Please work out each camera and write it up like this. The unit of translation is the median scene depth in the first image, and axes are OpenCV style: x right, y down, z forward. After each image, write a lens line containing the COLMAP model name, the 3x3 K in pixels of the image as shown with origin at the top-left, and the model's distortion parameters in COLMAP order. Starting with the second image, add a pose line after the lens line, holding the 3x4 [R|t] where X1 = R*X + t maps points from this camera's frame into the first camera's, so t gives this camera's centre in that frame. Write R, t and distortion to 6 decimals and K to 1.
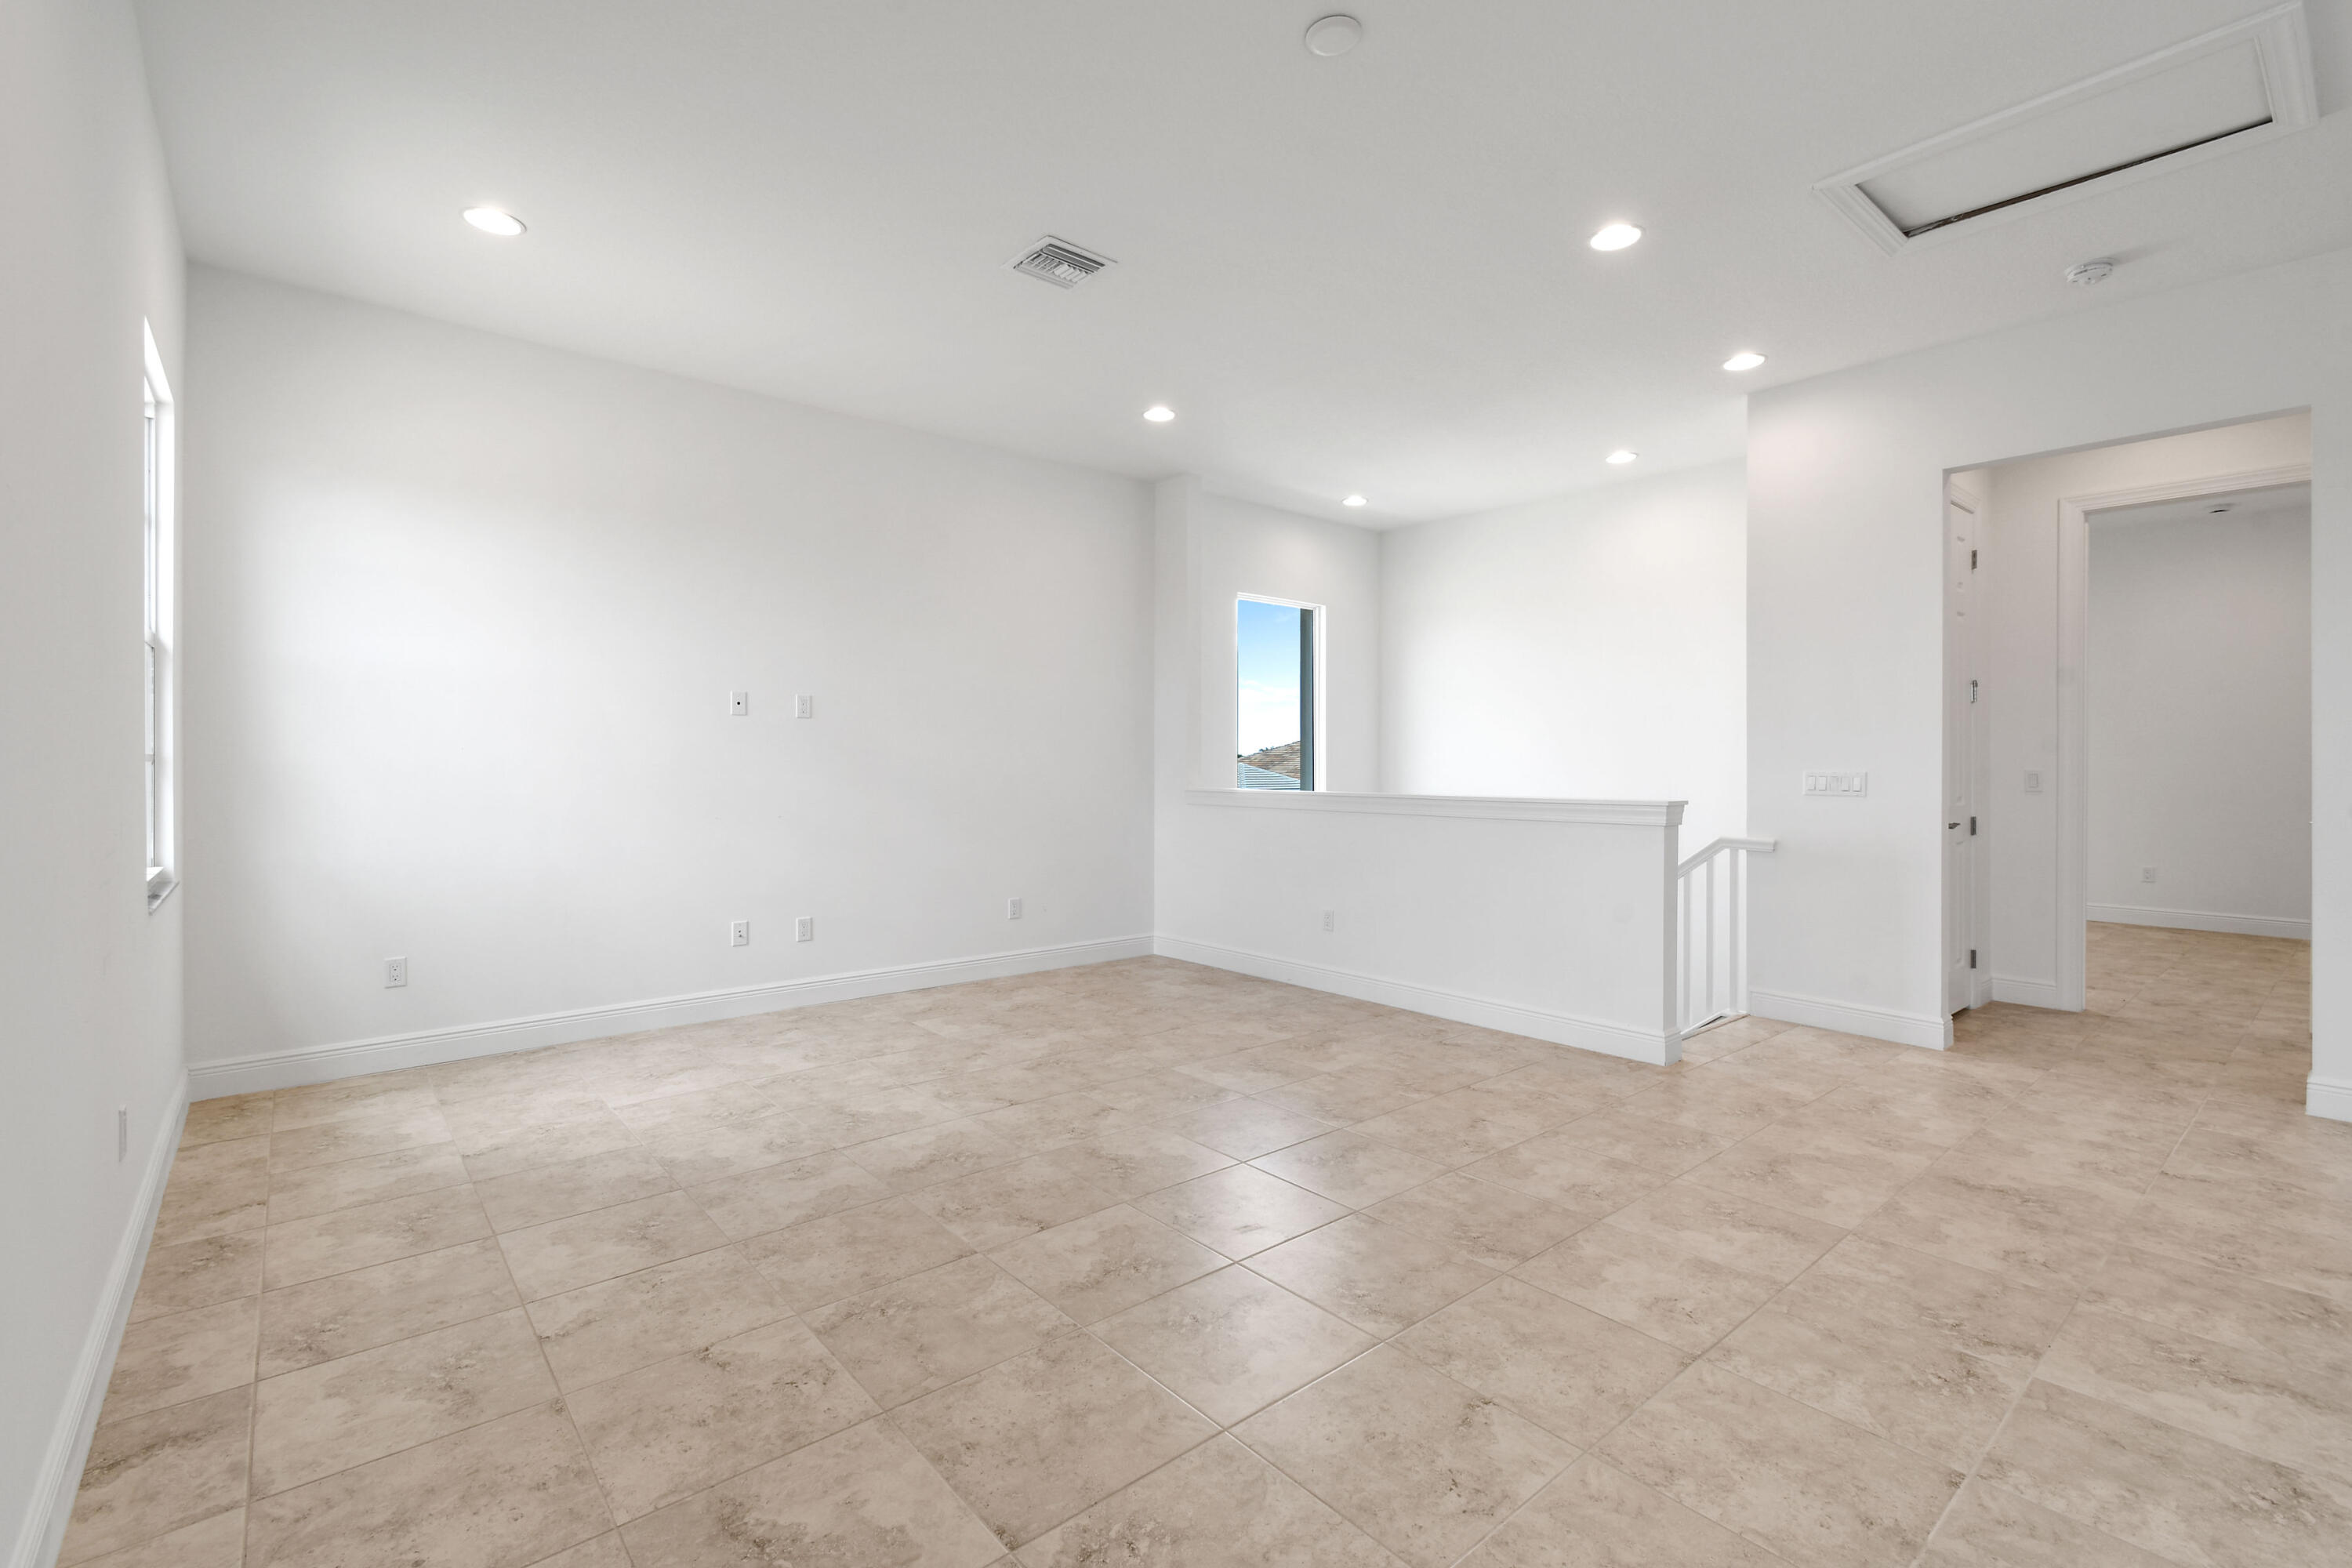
lens RADIAL K [[1038.4, 0, 1182.6], [0, 1038.4, 775.9], [0, 0, 1]] dist [0.011896, -0.005824]
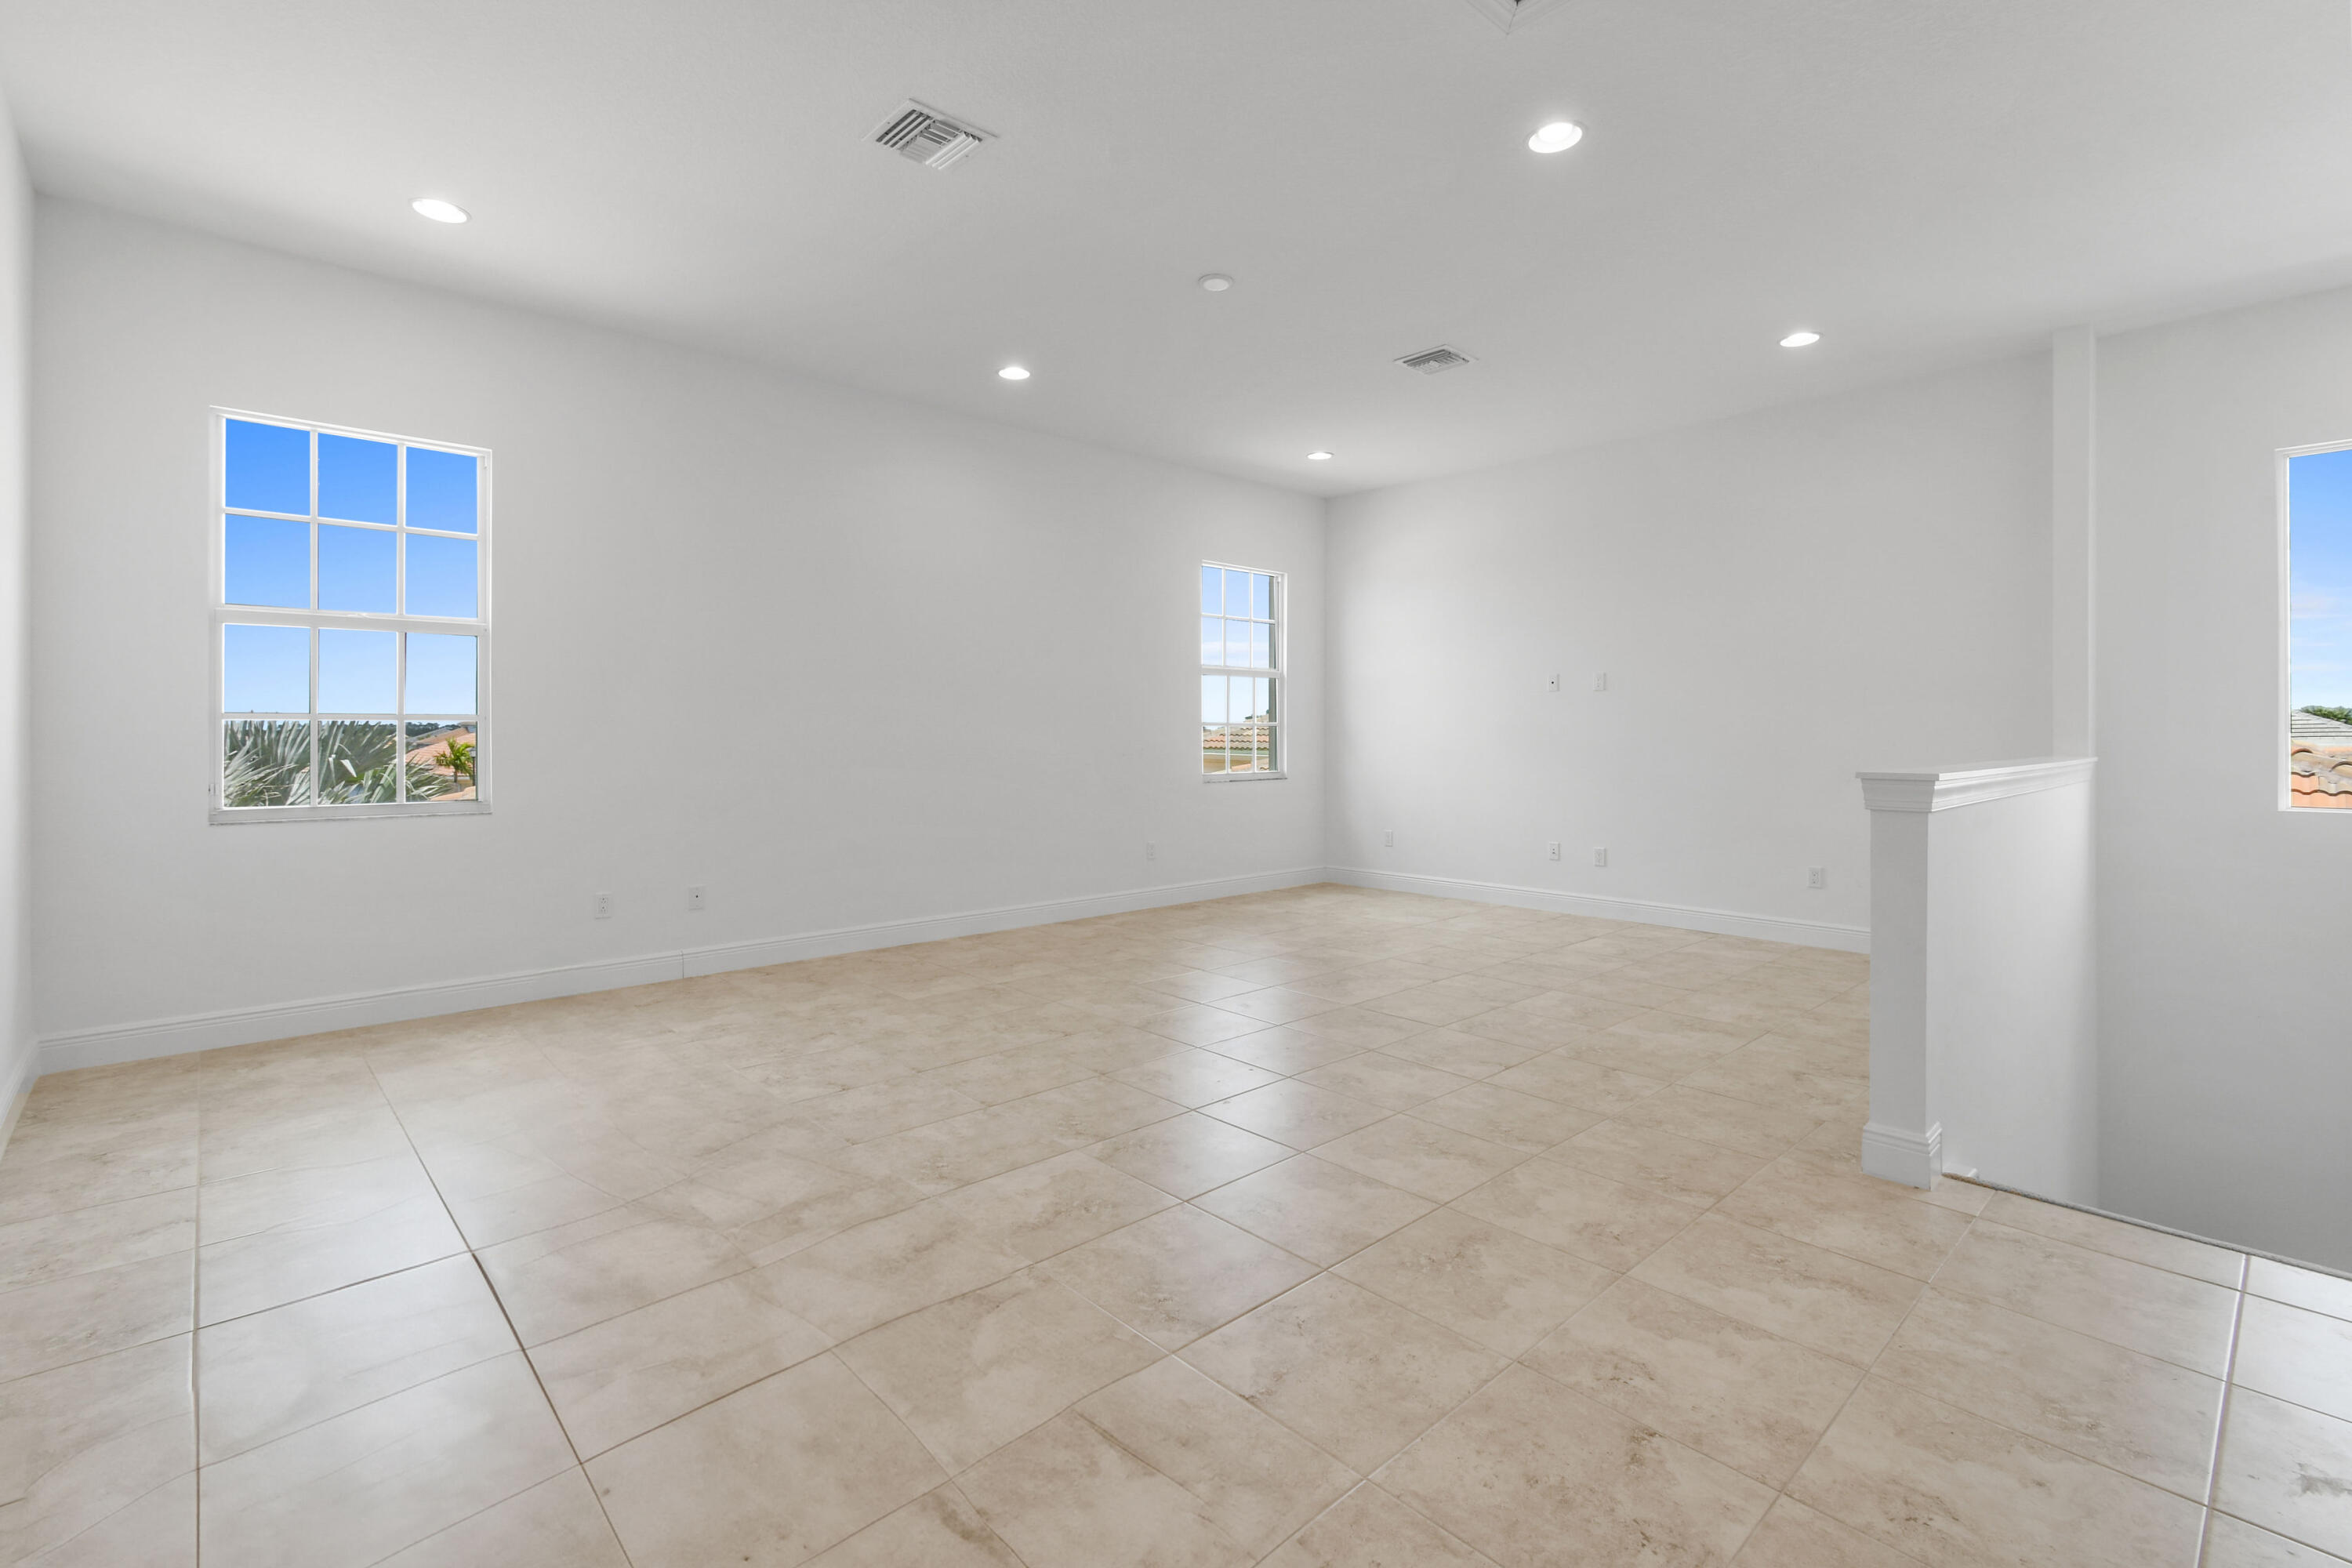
lens RADIAL K [[1038.4, 0, 1171.0], [0, 1038.4, 732.0], [0, 0, 1]] dist [0.011896, -0.005824]
pose [[0.035718, -0.004743, -0.999351, 1.269201], [-0.012469, 0.999909, -0.005191, 0.010973], [0.999284, 0.012646, 0.035655, 0.613614]]
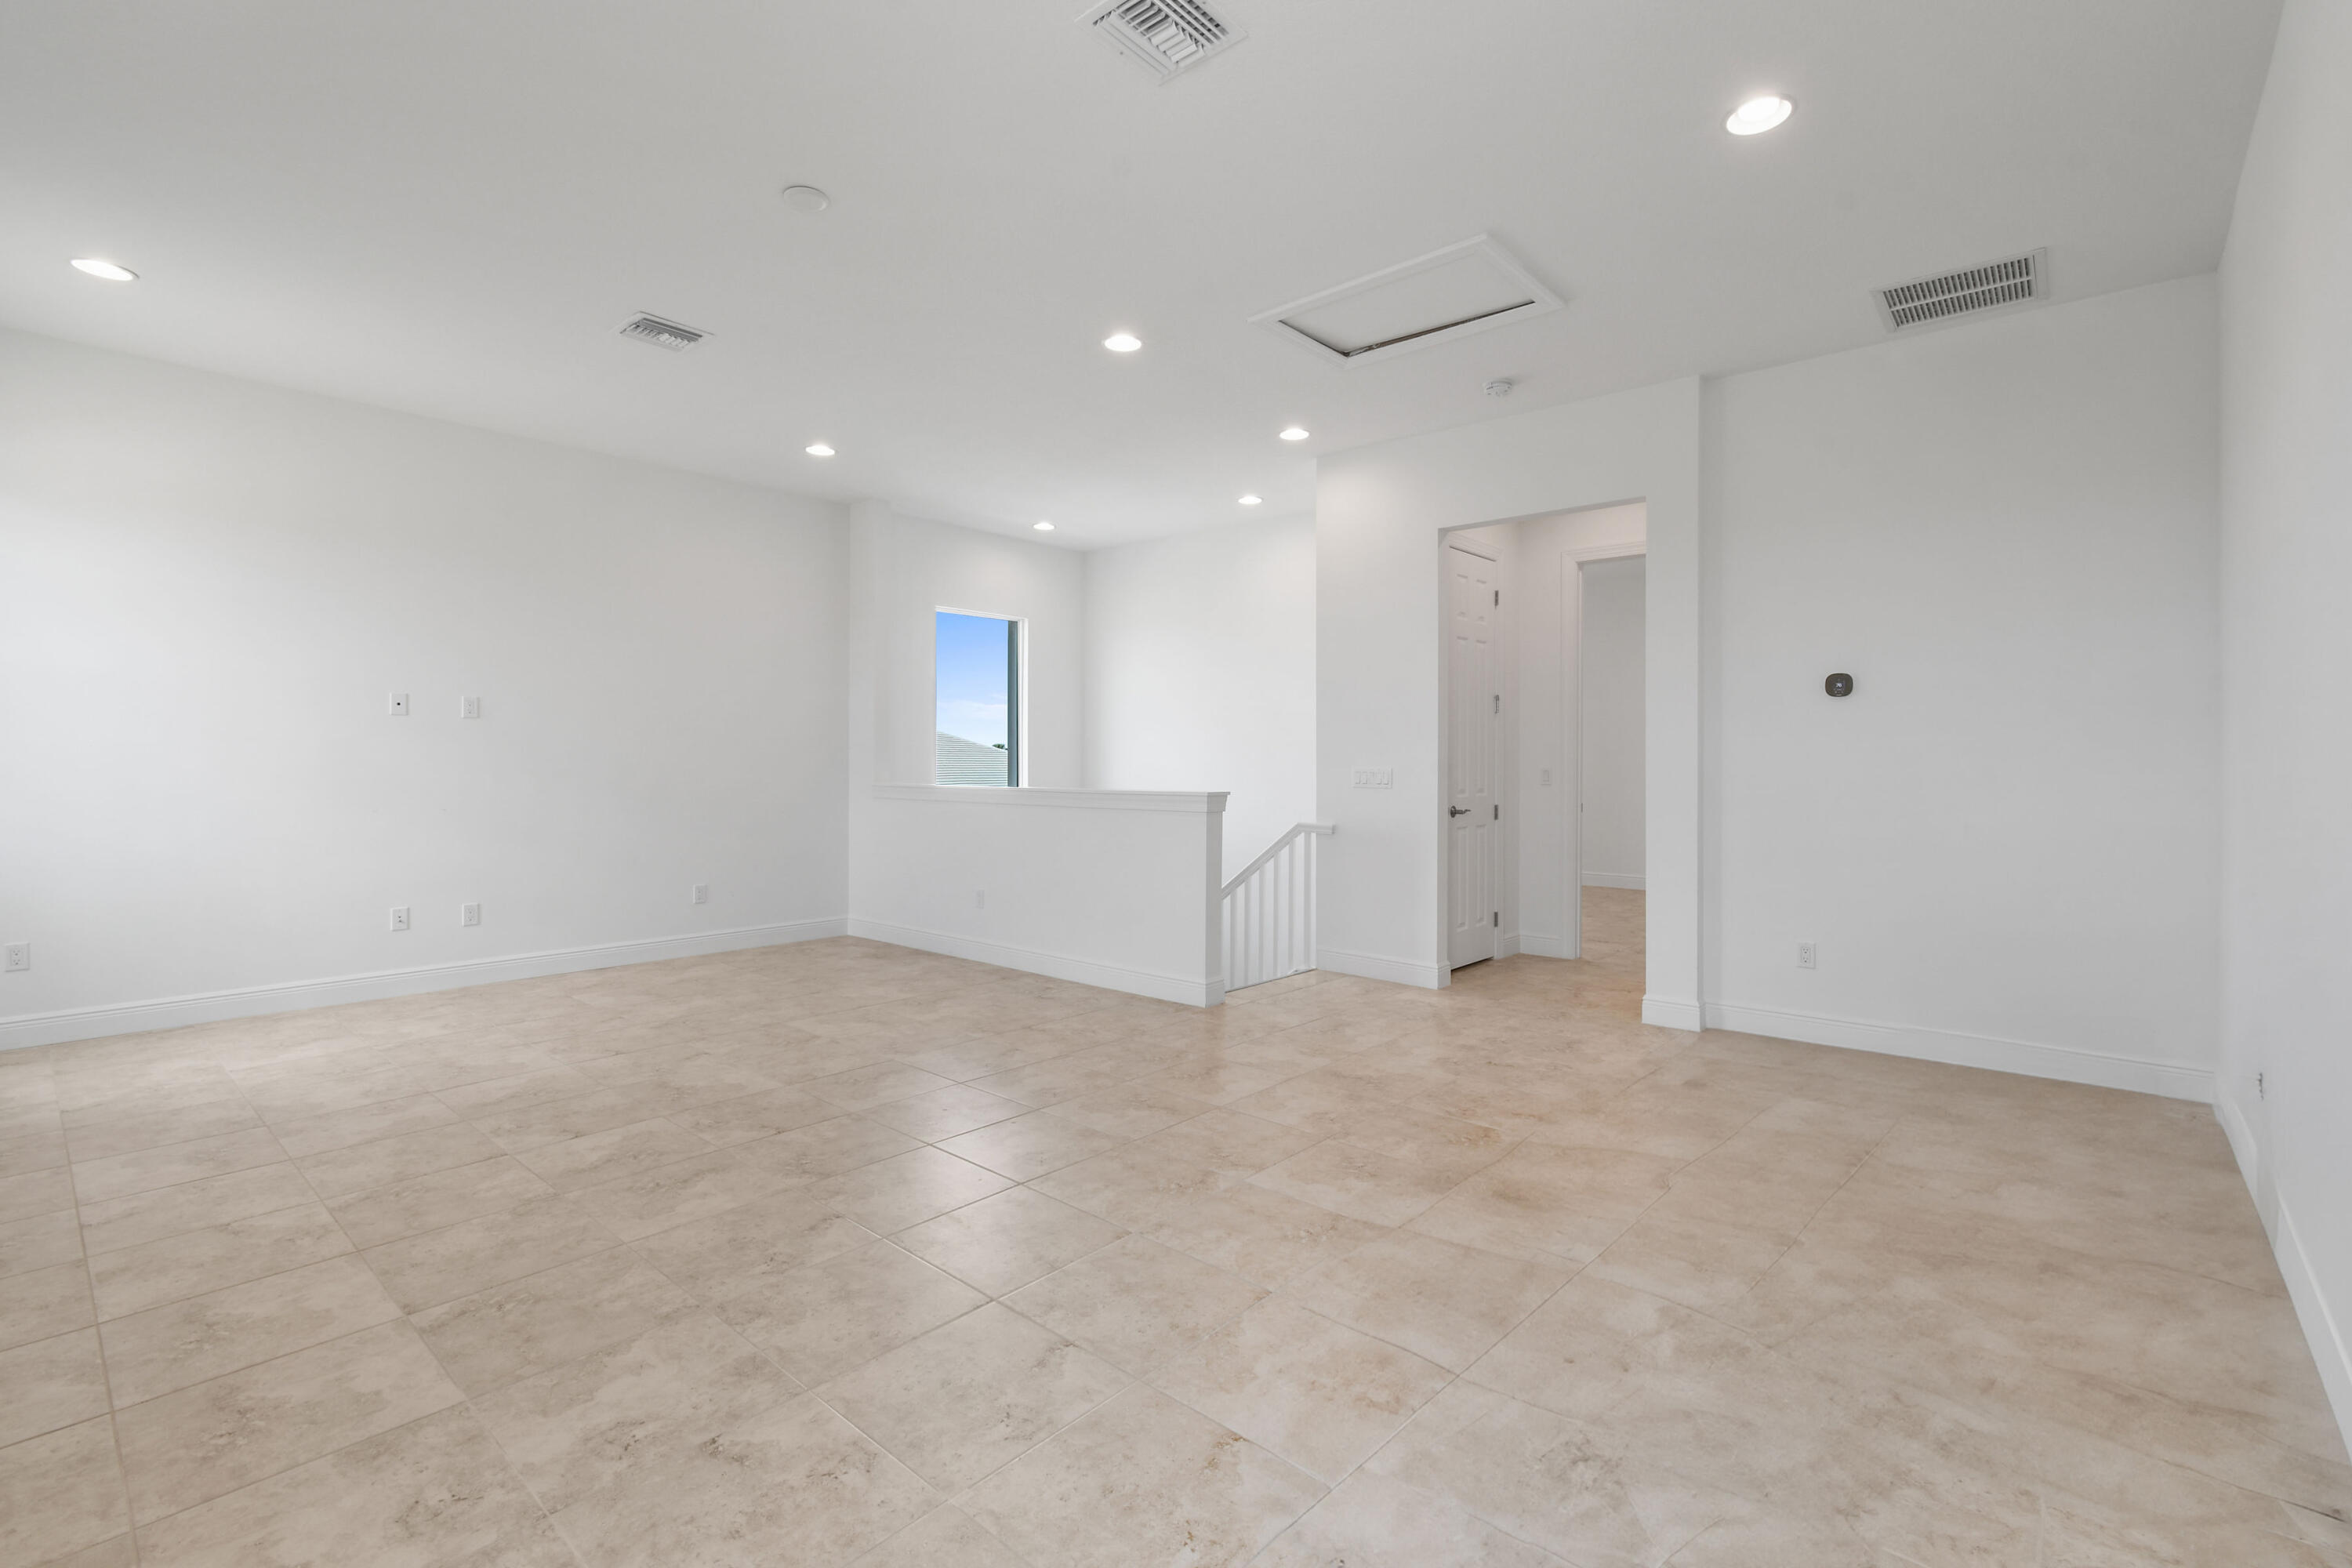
lens RADIAL K [[1038.4, 0, 1182.3], [0, 1038.4, 773.6], [0, 0, 1]] dist [0.011896, -0.005824]
pose [[0.989646, -0.000222, 0.143529, 0.298174], [0.000146, 1.000000, 0.000544, 0.001654], [-0.143529, -0.000517, 0.989646, -0.246425]]
